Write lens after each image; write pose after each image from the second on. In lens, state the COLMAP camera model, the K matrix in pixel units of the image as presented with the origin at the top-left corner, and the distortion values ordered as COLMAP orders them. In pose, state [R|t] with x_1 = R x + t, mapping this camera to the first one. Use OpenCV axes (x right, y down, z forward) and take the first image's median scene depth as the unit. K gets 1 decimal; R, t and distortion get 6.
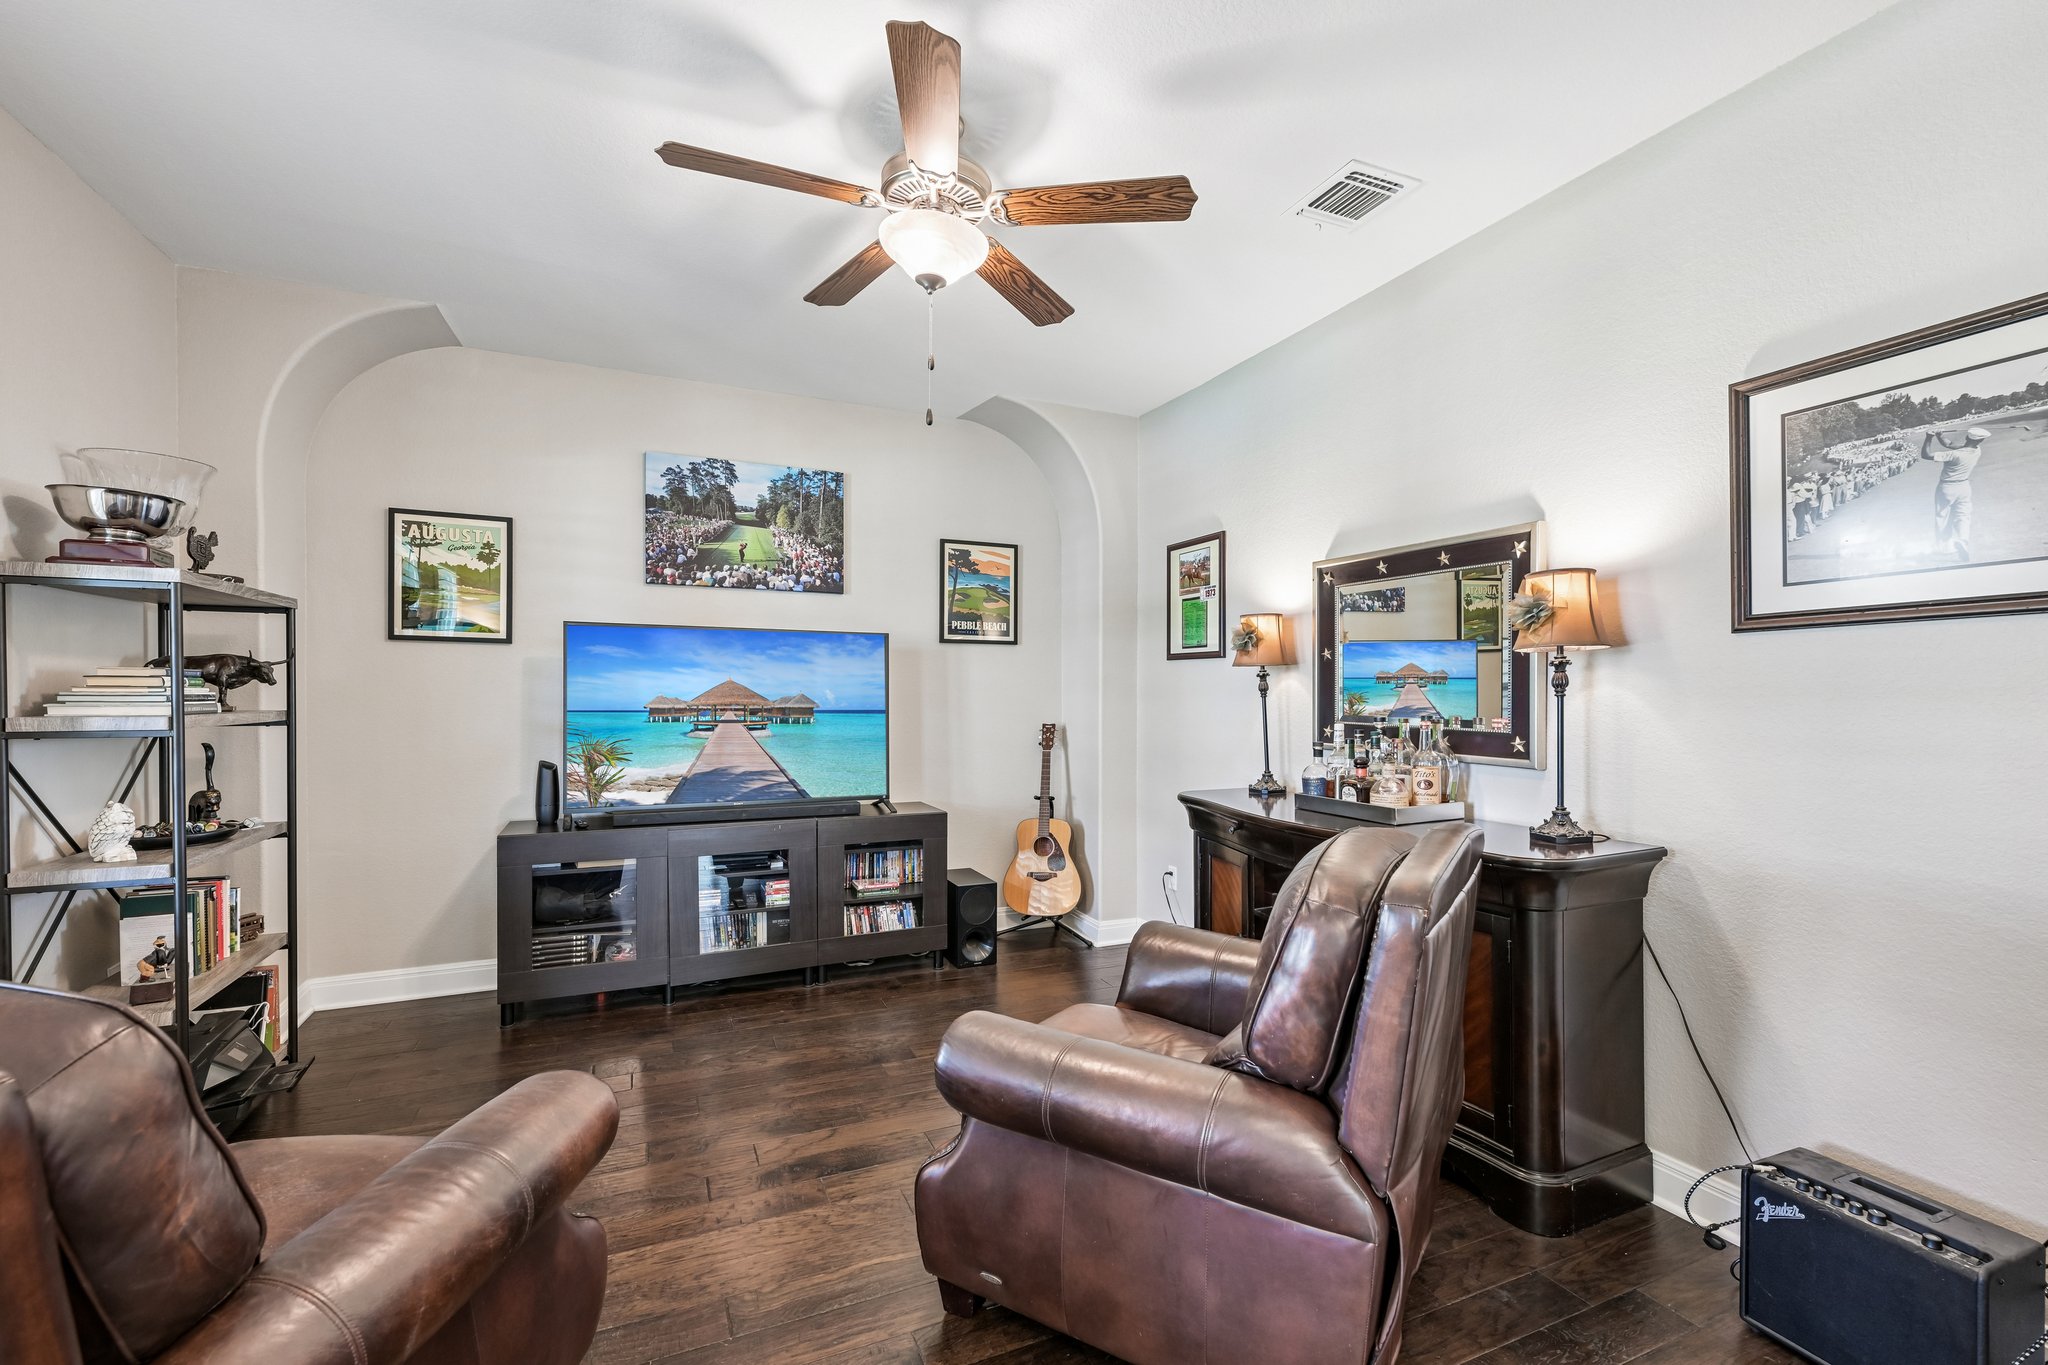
lens RADIAL K [[863.0, 0, 1021.8], [0, 863.0, 685.1], [0, 0, 1]] dist [-0.001401, 0.001112]
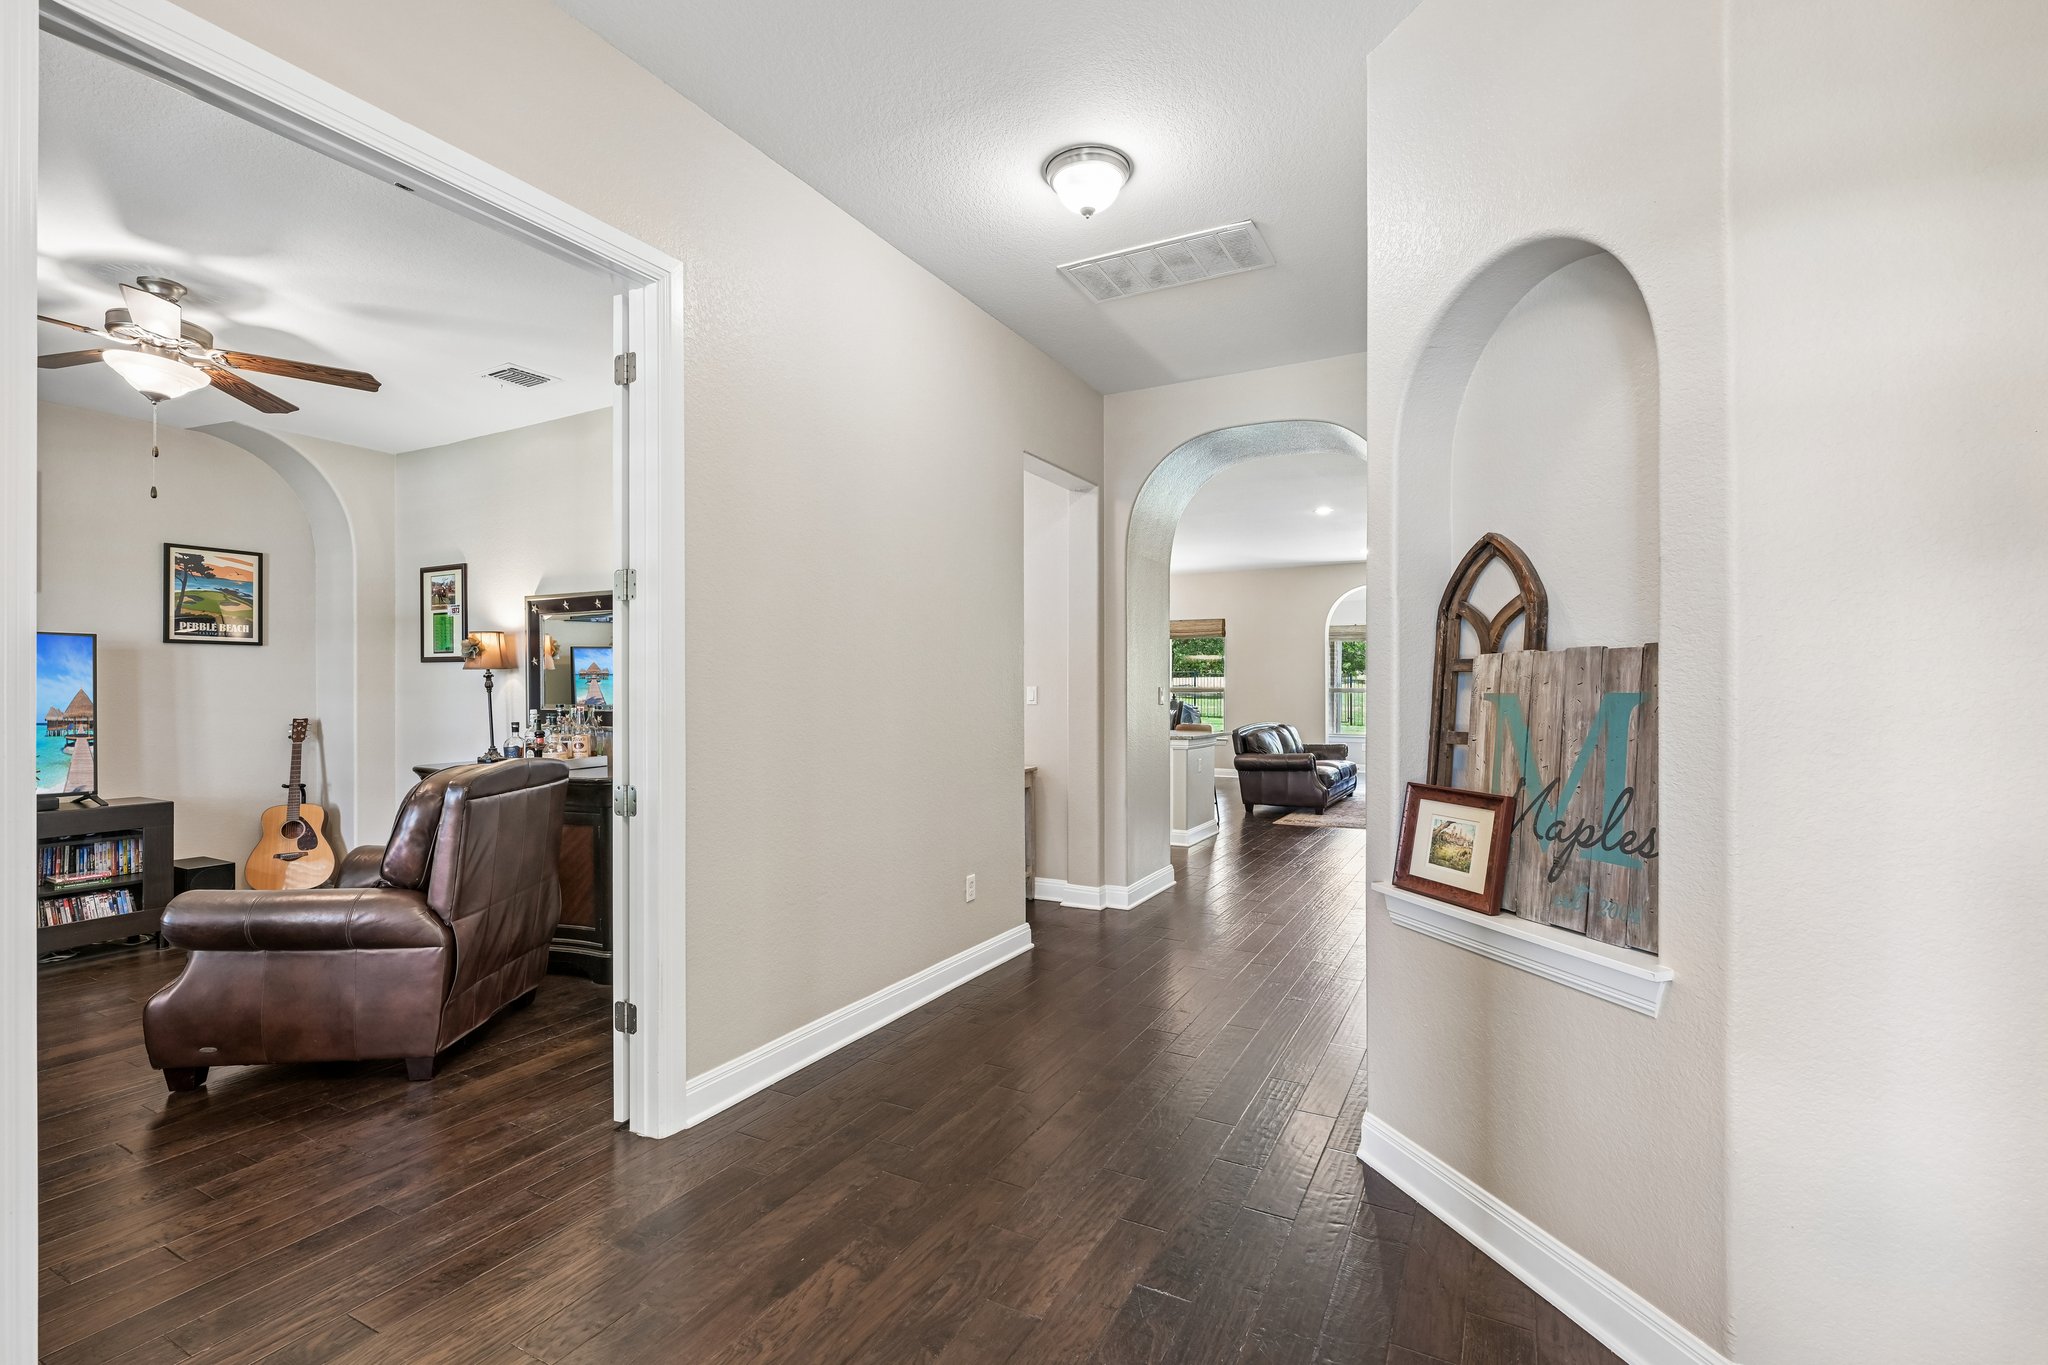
lens RADIAL K [[915.5, 0, 1027.2], [0, 915.5, 677.3], [0, 0, 1]] dist [-0.000820, 0.000556]
pose [[0.788729, -0.001089, 0.614740, 0.053841], [0.002603, 0.999995, -0.001569, -0.004204], [-0.614735, 0.002837, 0.788729, -0.575010]]
